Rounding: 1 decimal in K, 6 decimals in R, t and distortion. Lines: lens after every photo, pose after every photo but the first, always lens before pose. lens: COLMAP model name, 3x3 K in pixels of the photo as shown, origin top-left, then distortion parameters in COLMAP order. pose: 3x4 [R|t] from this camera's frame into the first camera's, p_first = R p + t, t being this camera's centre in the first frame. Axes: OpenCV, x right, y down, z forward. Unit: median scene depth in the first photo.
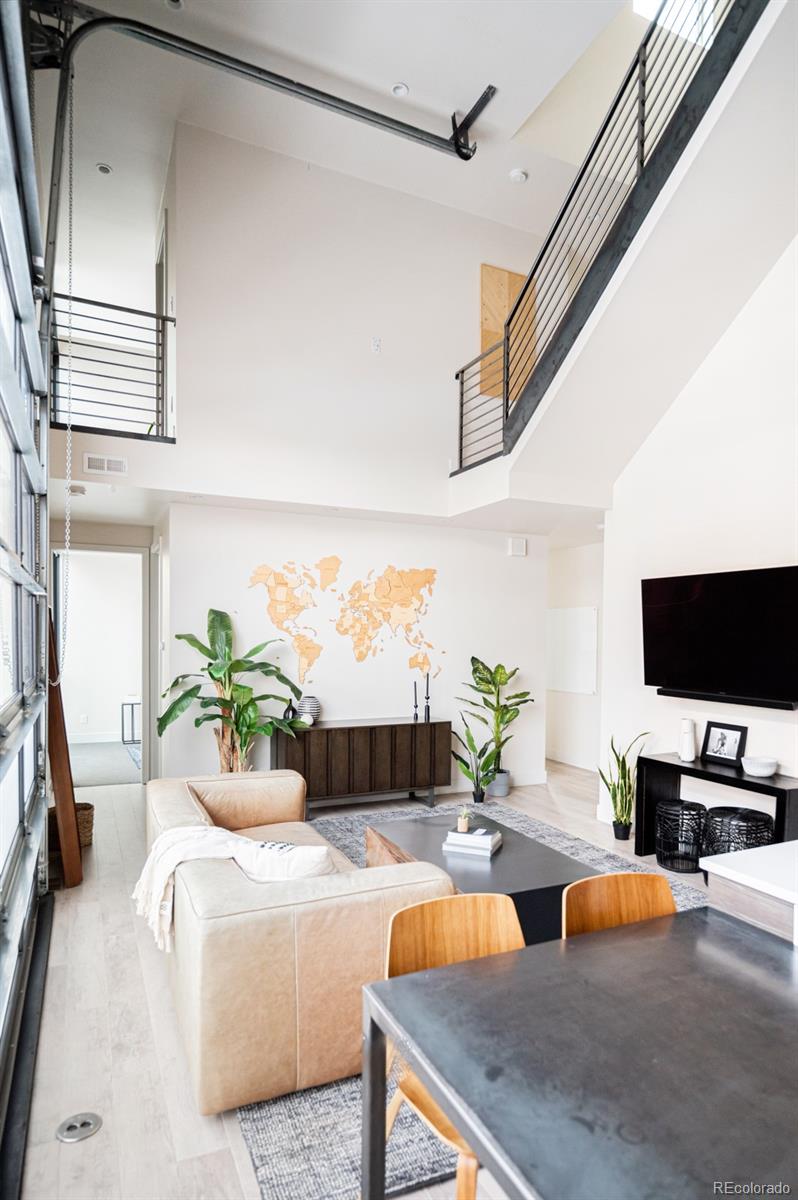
lens RADIAL K [[691.1, 0, 420.7], [0, 691.1, 663.4], [0, 0, 1]] dist [0.041066, 0.000712]
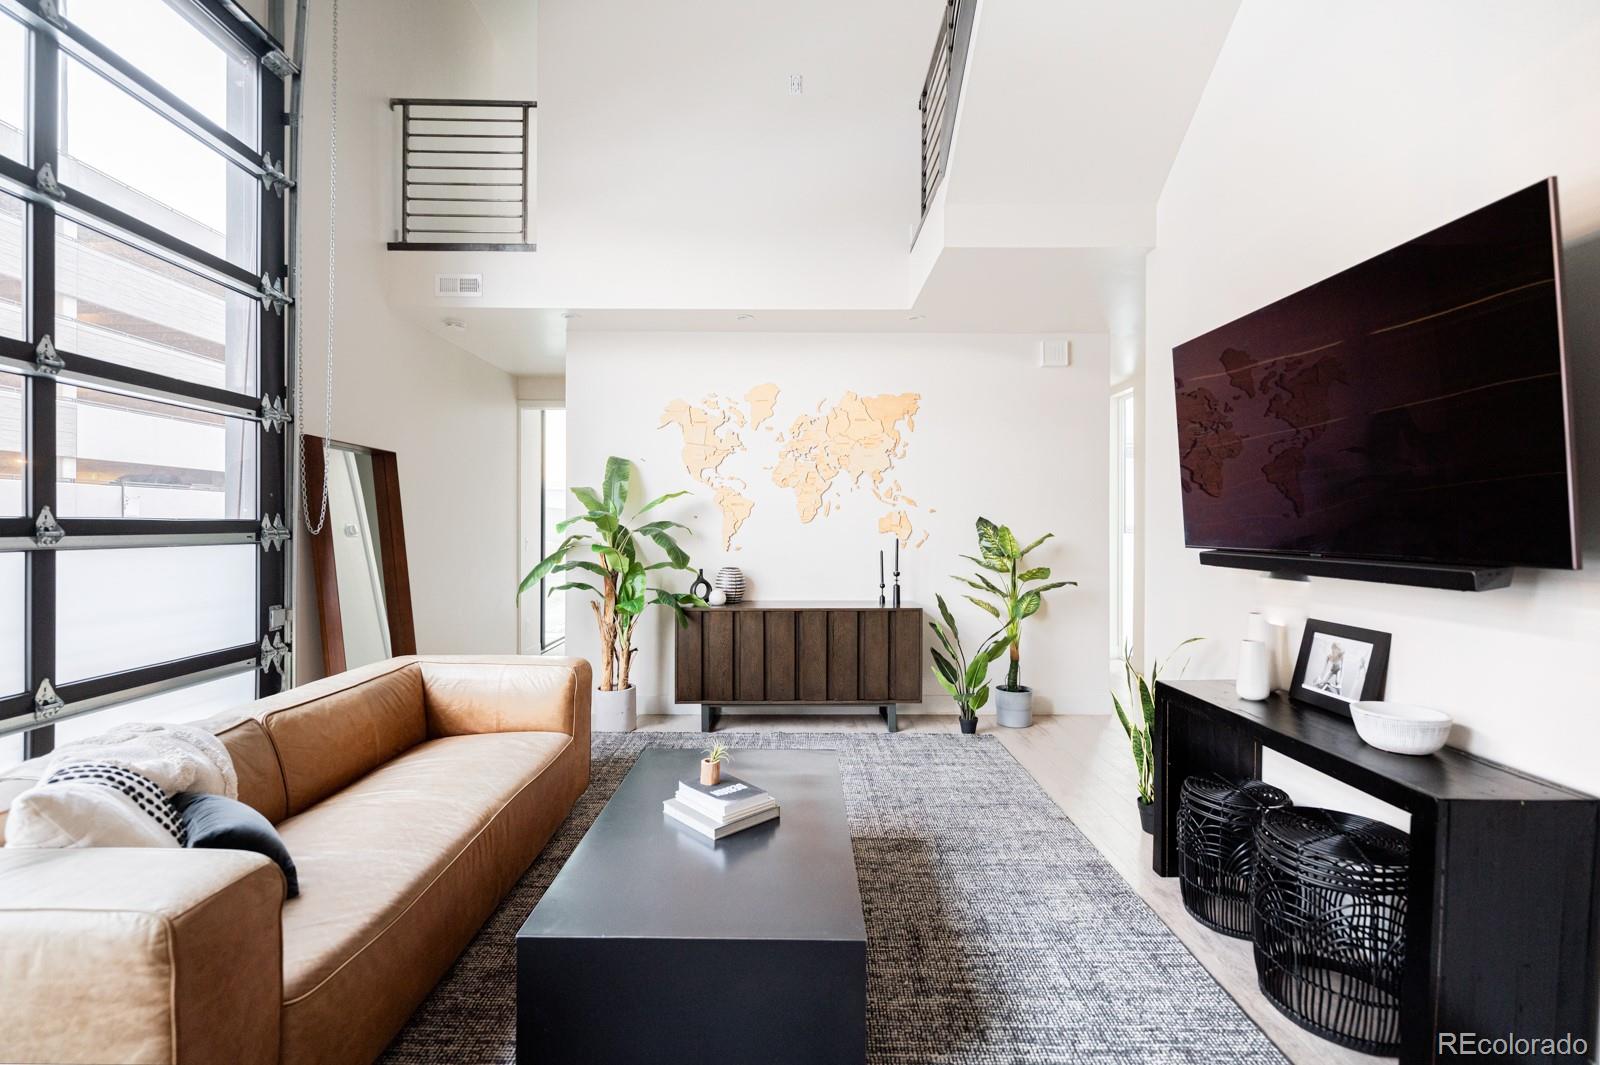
lens RADIAL K [[708.5, 0, 800.0], [0, 708.5, 532.5], [0, 0, 1]] dist [0.000228, -0.000768]
pose [[0.903992, -0.002846, -0.427539, 0.238897], [-0.012916, 0.999340, -0.033962, 0.034910], [0.427354, 0.036223, 0.903359, 0.320288]]
